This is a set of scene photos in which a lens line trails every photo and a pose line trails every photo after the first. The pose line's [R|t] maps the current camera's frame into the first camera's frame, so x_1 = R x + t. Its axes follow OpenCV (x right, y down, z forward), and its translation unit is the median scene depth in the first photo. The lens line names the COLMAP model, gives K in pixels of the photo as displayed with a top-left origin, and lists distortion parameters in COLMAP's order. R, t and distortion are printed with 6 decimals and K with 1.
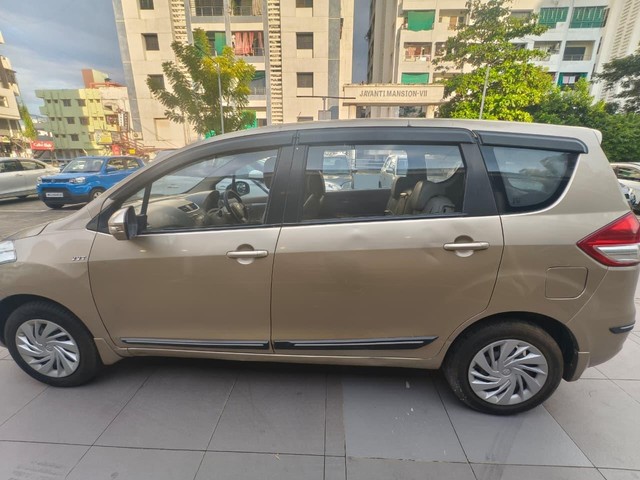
lens RADIAL K [[441.9, 0, 320.0], [0, 441.9, 240.0], [0, 0, 1]] dist [0.000432, -0.003536]
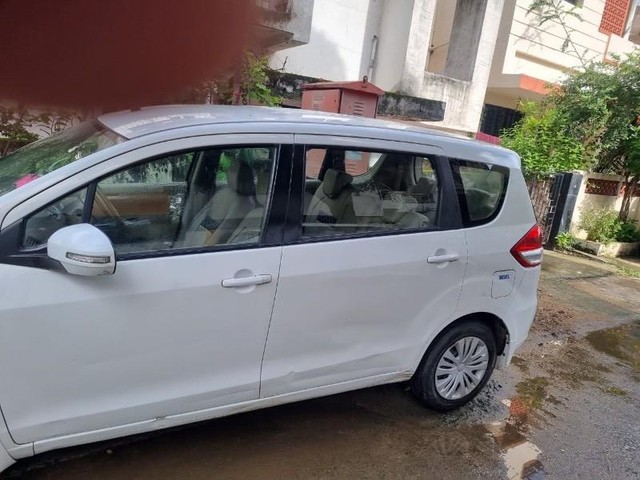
lens RADIAL K [[441.9, 0, 320.0], [0, 441.9, 240.0], [0, 0, 1]] dist [0.000432, -0.003536]
pose [[0.859560, -0.031734, 0.510048, -0.482327], [0.077140, 0.994691, -0.068113, 0.021853], [-0.505179, 0.097893, 0.857445, 0.212400]]
